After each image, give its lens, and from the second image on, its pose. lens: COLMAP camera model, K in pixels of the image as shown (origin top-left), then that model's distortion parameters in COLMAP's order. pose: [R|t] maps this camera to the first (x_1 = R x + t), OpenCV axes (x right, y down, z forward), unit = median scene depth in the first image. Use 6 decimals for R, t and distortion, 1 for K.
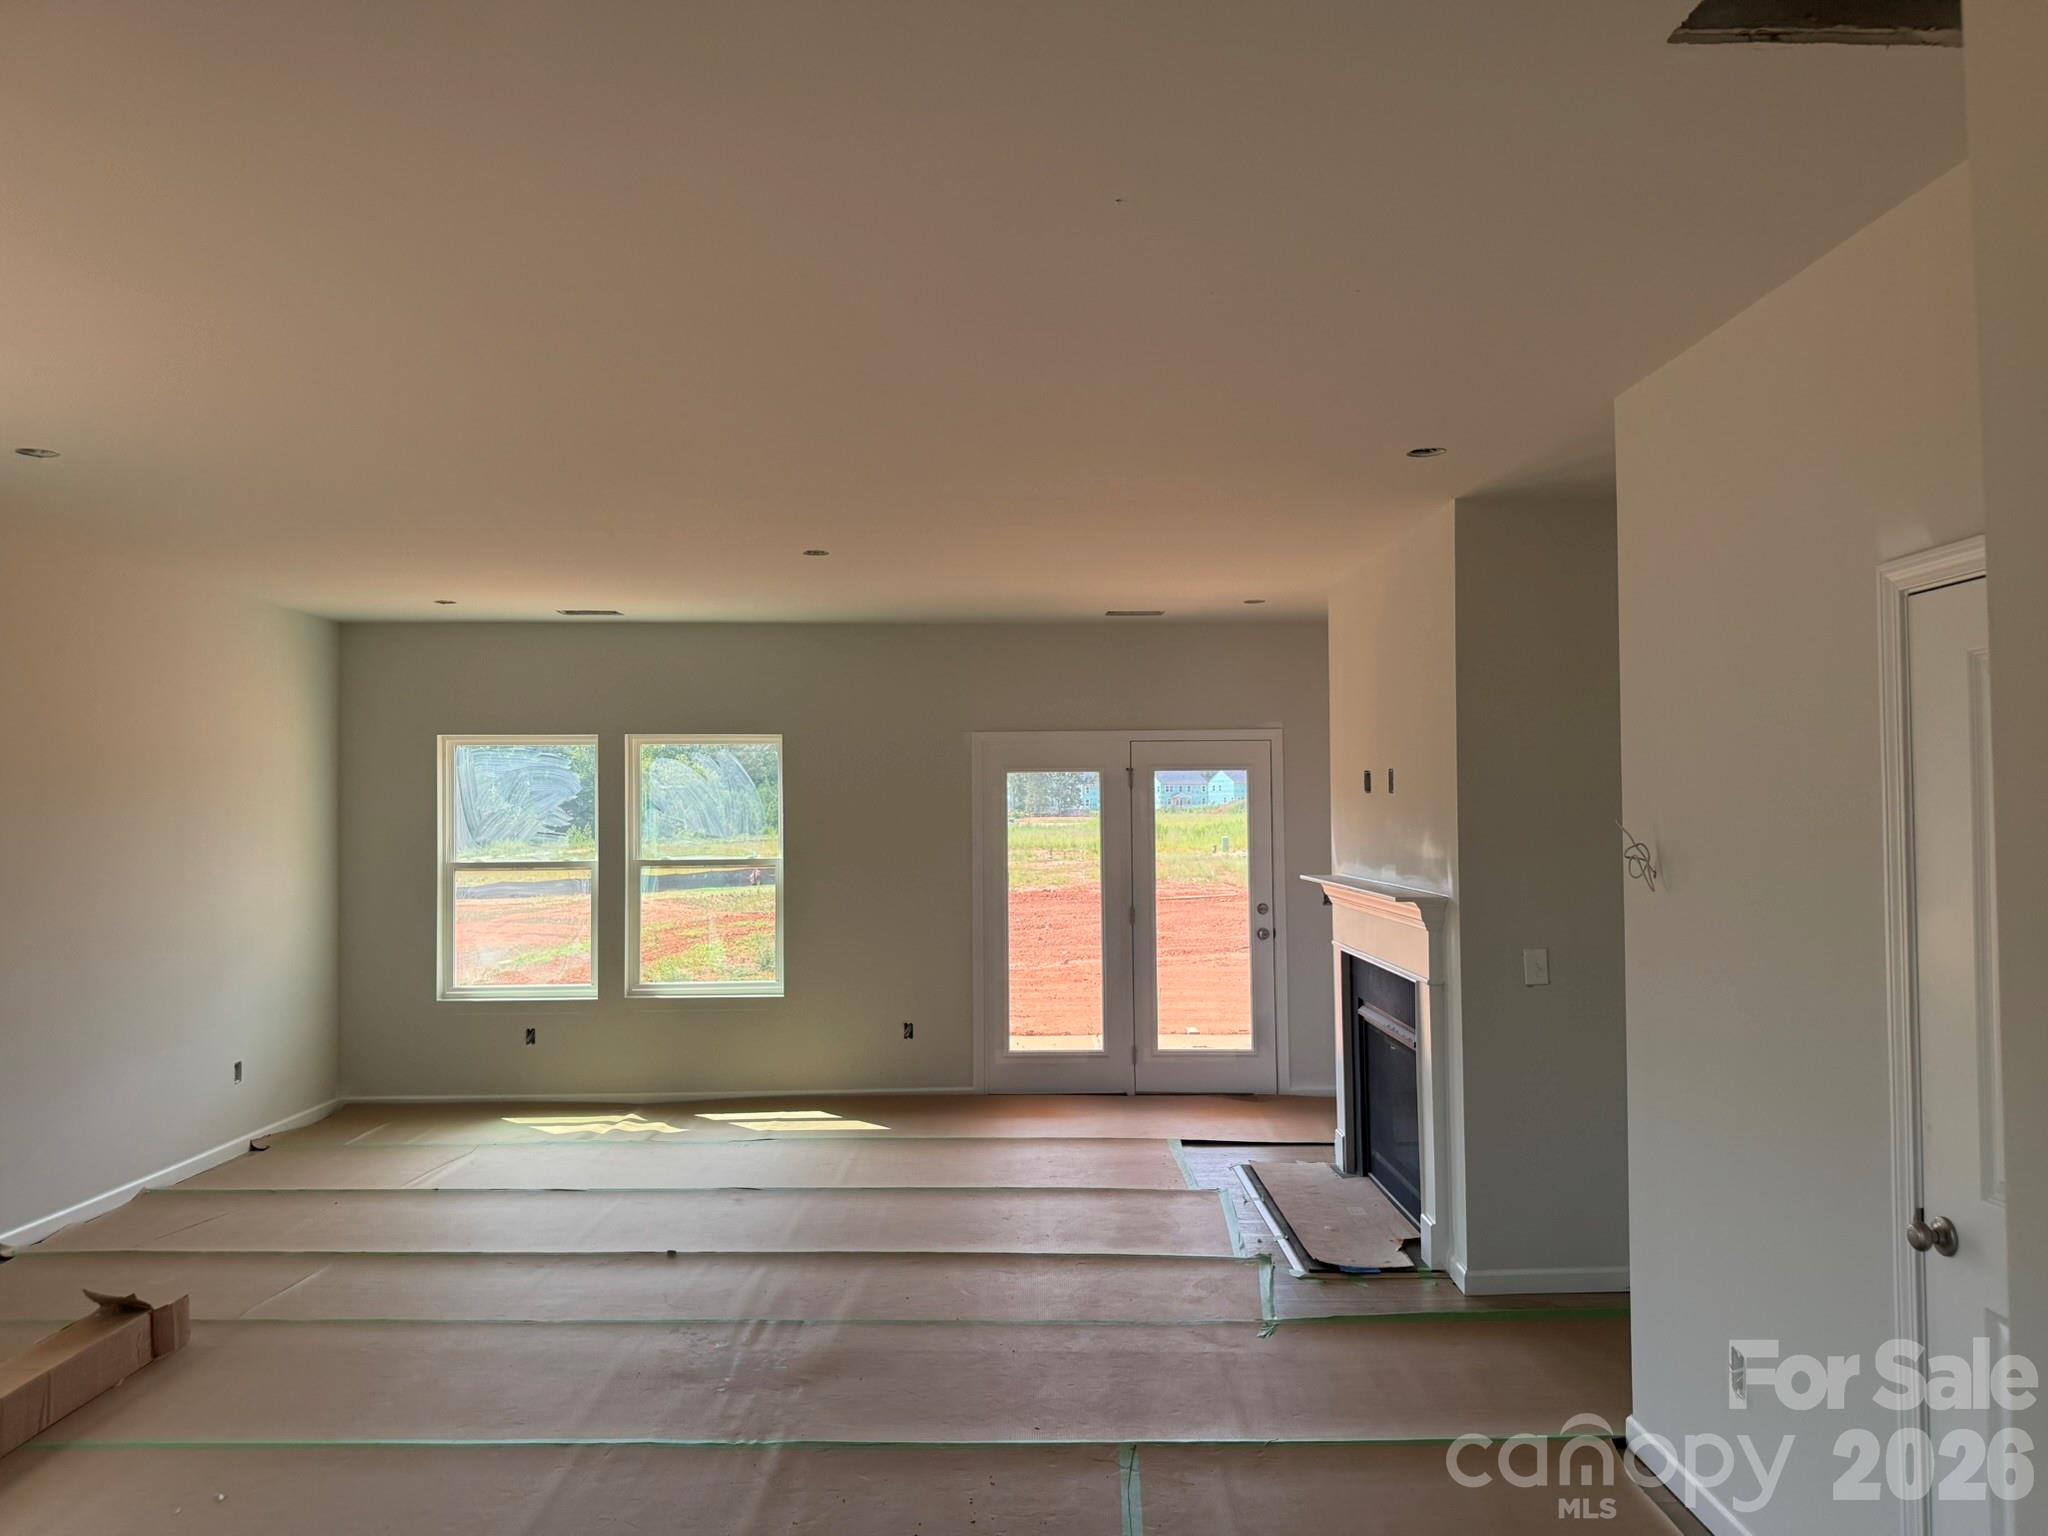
lens RADIAL K [[1460.3, 0, 1032.4], [0, 1460.3, 756.3], [0, 0, 1]] dist [0.048385, -0.057755]
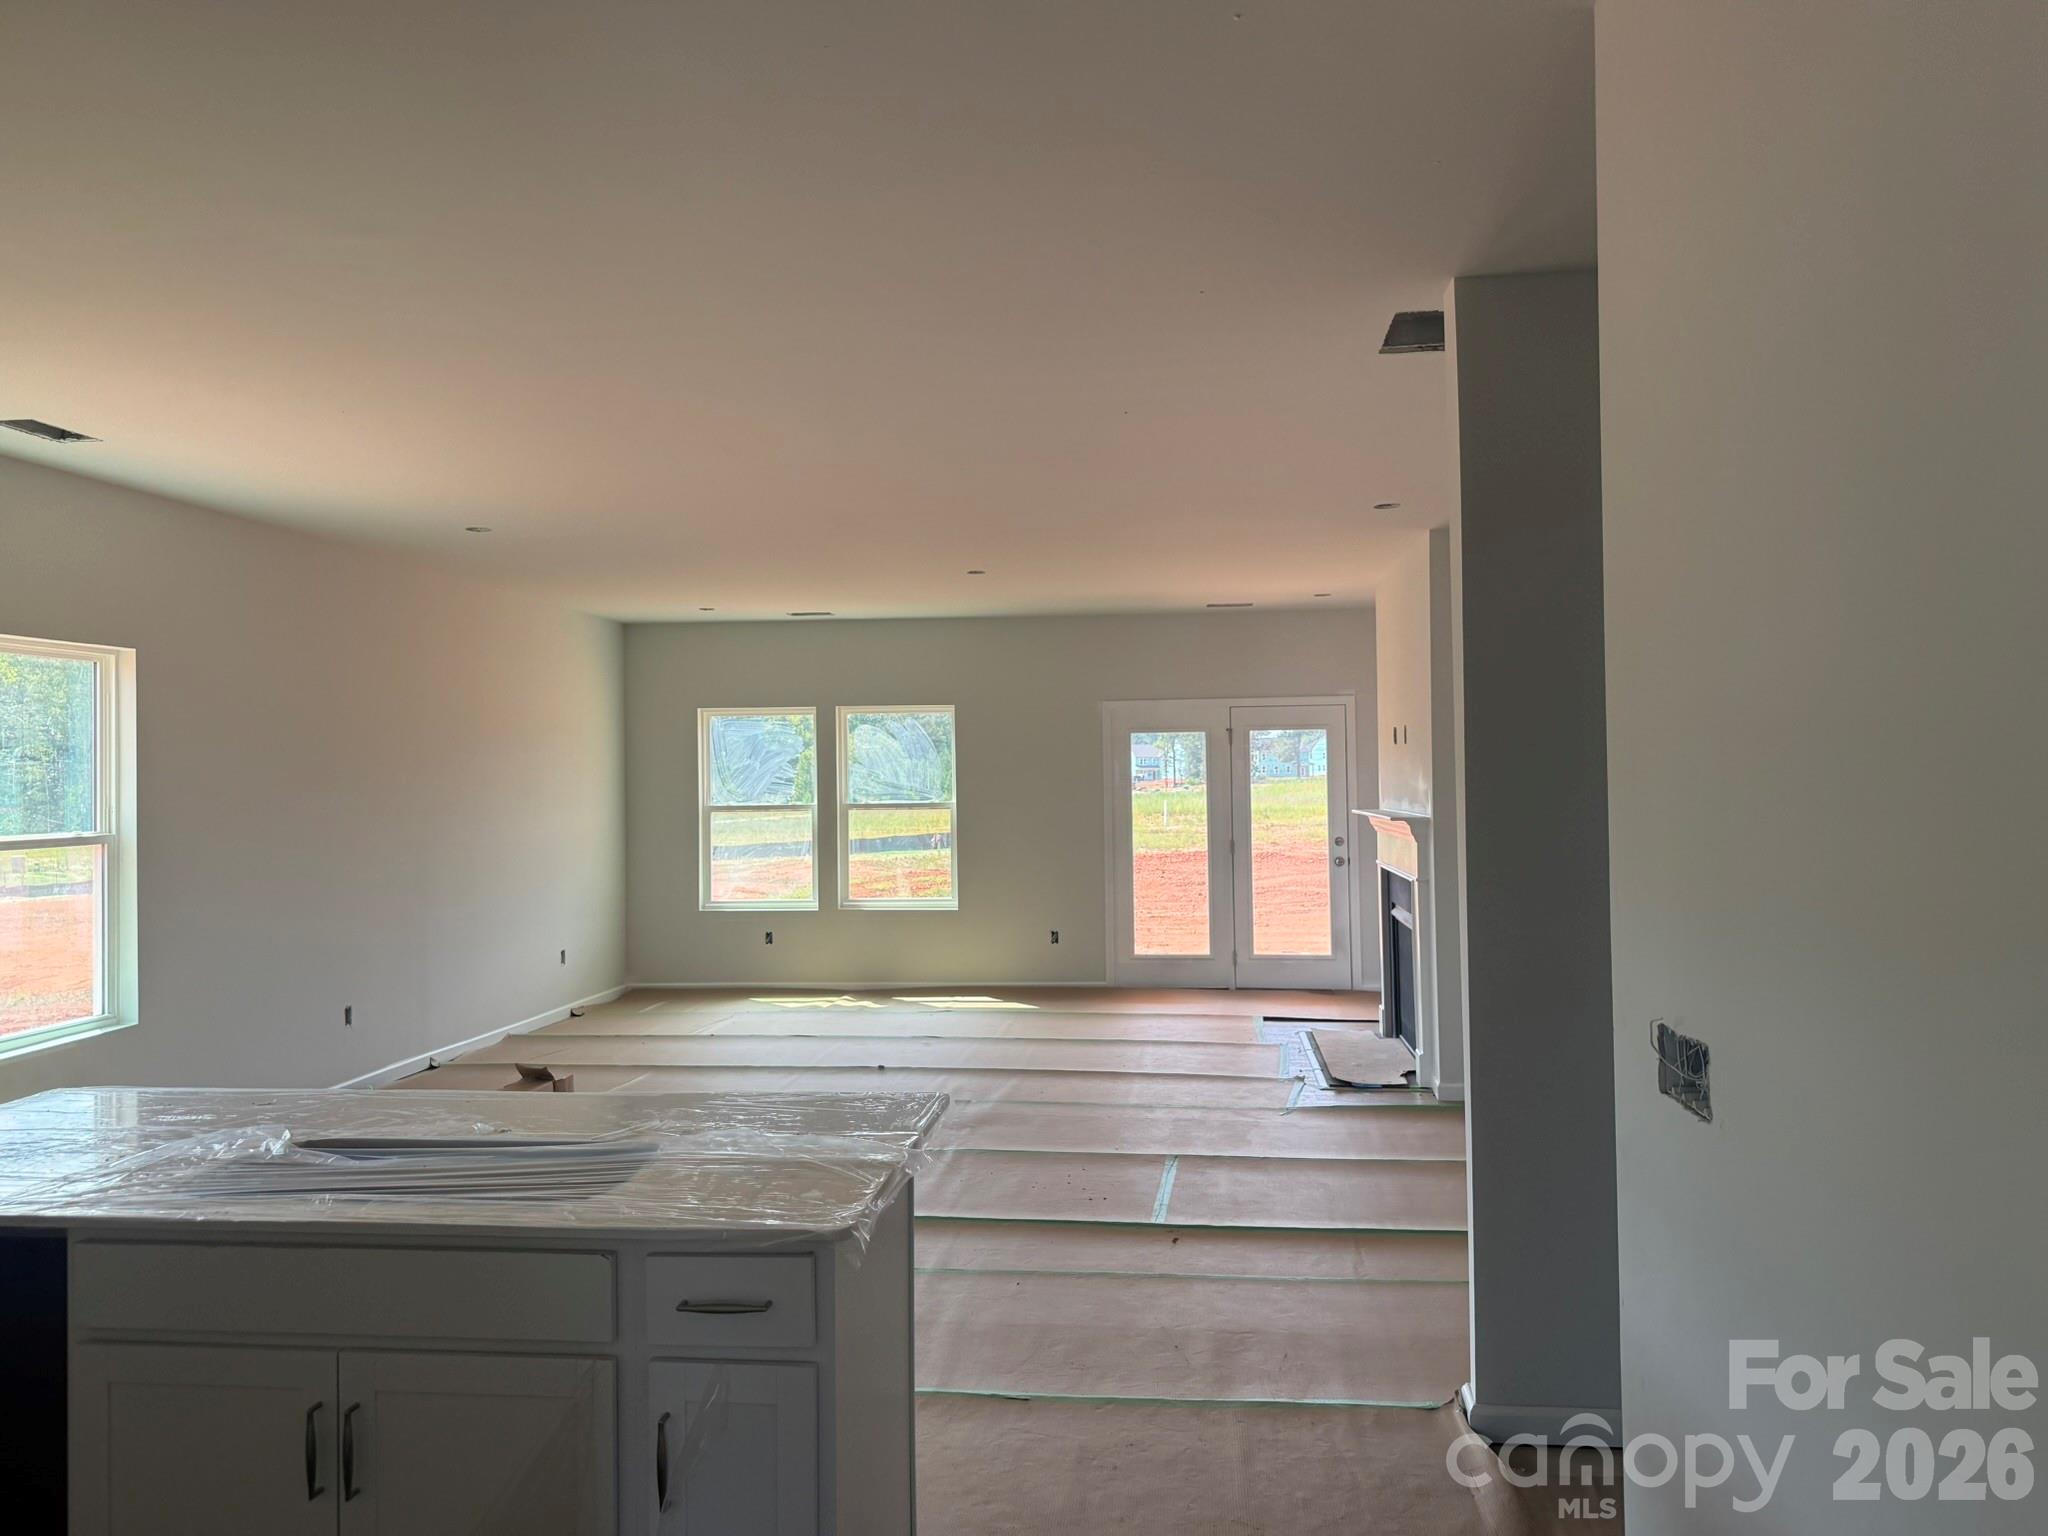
lens RADIAL K [[1460.3, 0, 1029.8], [0, 1460.3, 735.7], [0, 0, 1]] dist [0.048385, -0.057755]
pose [[0.992450, -0.008157, -0.122381, 0.052459], [0.009093, 0.999934, 0.007084, 0.003748], [0.122315, -0.008143, 0.992458, -0.273604]]
